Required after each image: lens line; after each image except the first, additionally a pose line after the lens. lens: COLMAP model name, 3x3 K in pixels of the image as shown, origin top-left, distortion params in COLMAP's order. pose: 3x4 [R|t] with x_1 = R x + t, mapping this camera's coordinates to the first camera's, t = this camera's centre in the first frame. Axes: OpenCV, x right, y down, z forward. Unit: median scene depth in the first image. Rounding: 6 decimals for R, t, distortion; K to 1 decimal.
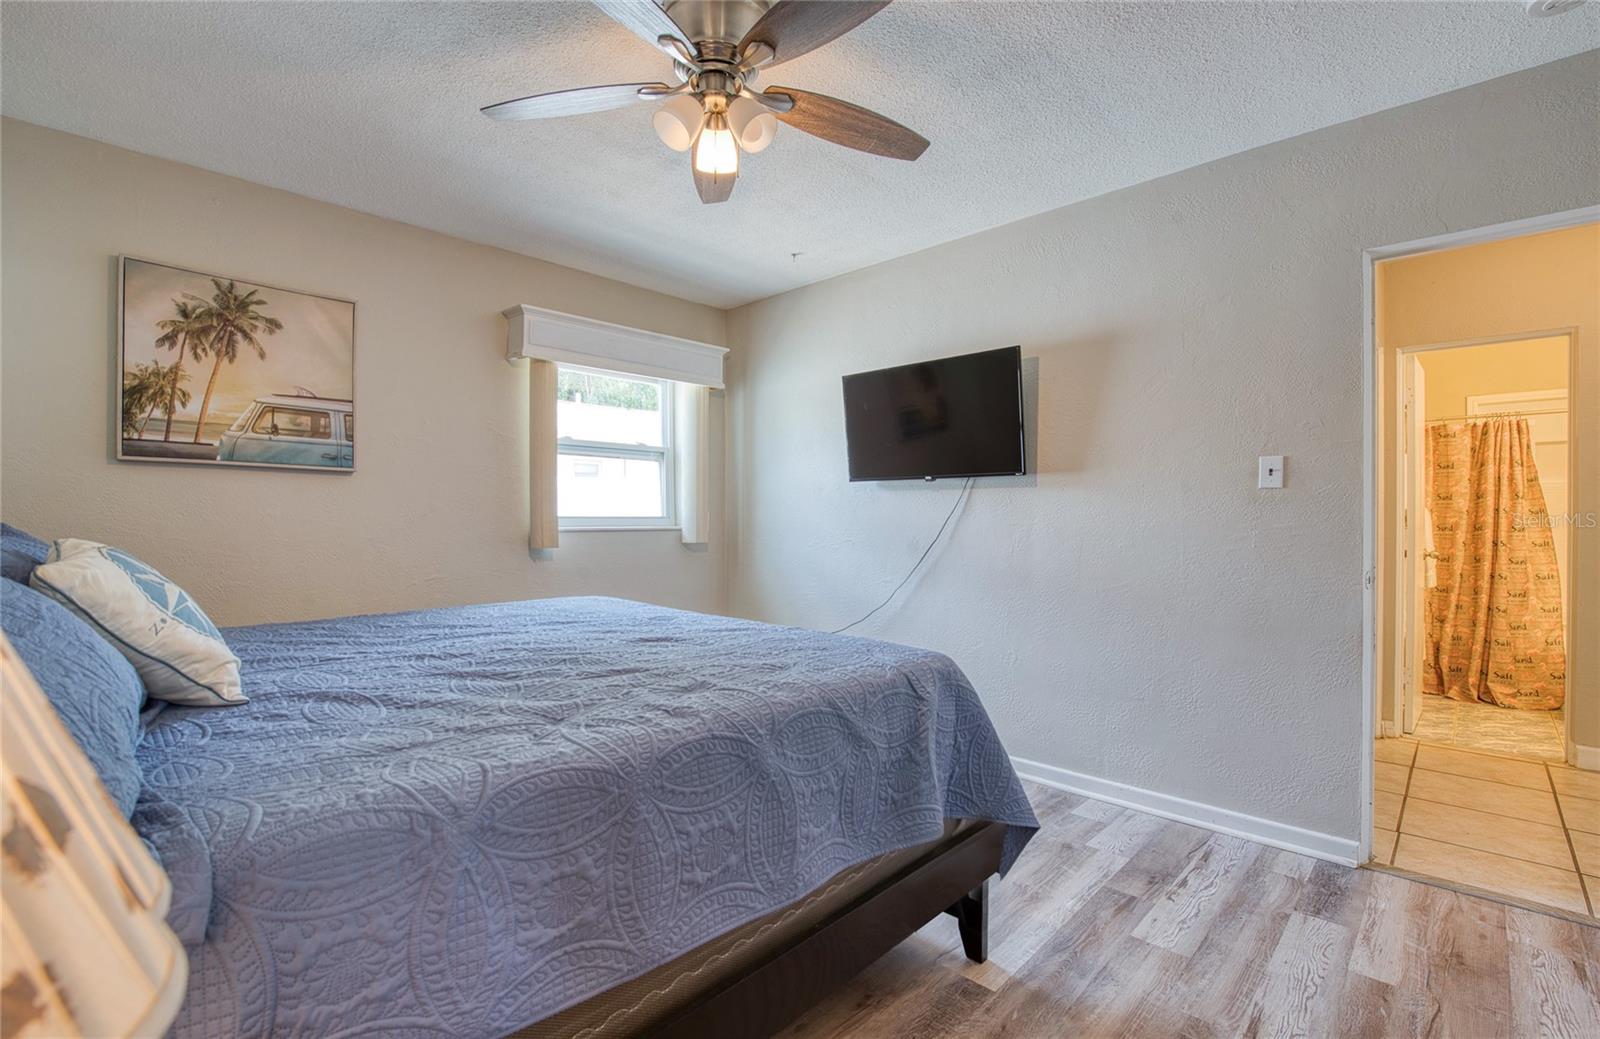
lens RADIAL K [[701.5, 0, 768.8], [0, 701.5, 523.0], [0, 0, 1]] dist [-0.007965, -0.008281]
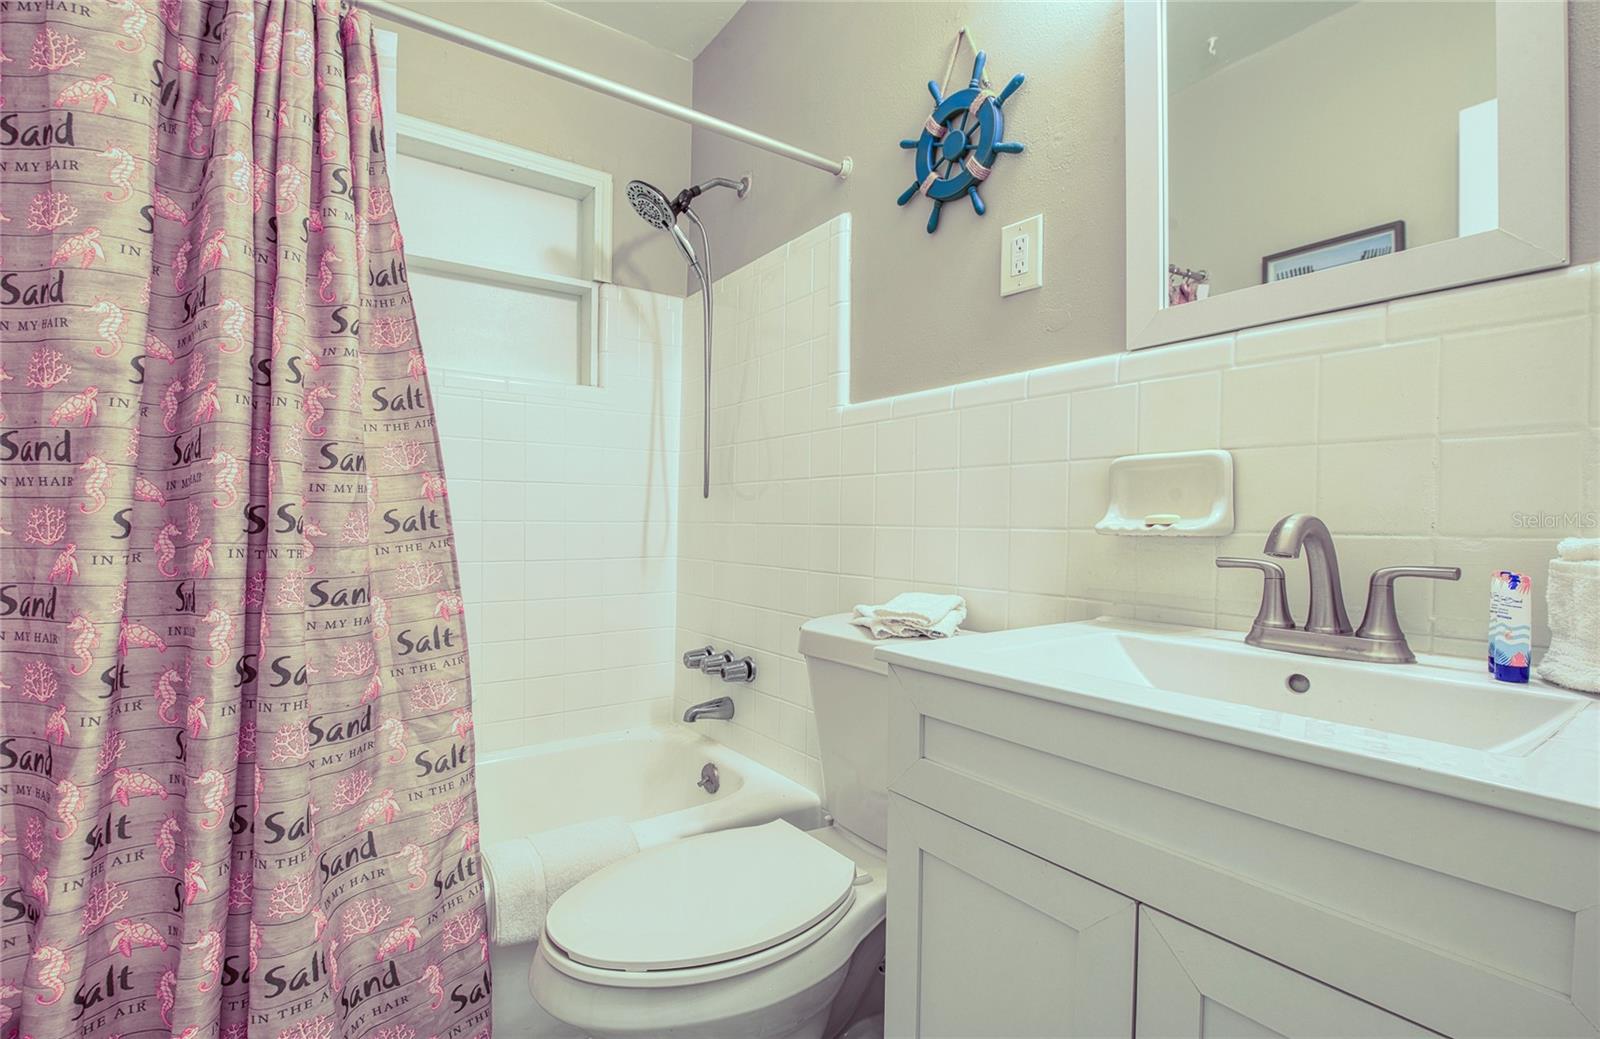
lens RADIAL K [[764.6, 0, 800.0], [0, 764.6, 519.5], [0, 0, 1]] dist [-0.012947, -0.000176]
pose [[0.168731, -0.003818, 0.985655, 0.848384], [0.007398, 0.999969, 0.002607, 0.030269], [-0.985634, 0.006852, 0.168754, 0.790835]]
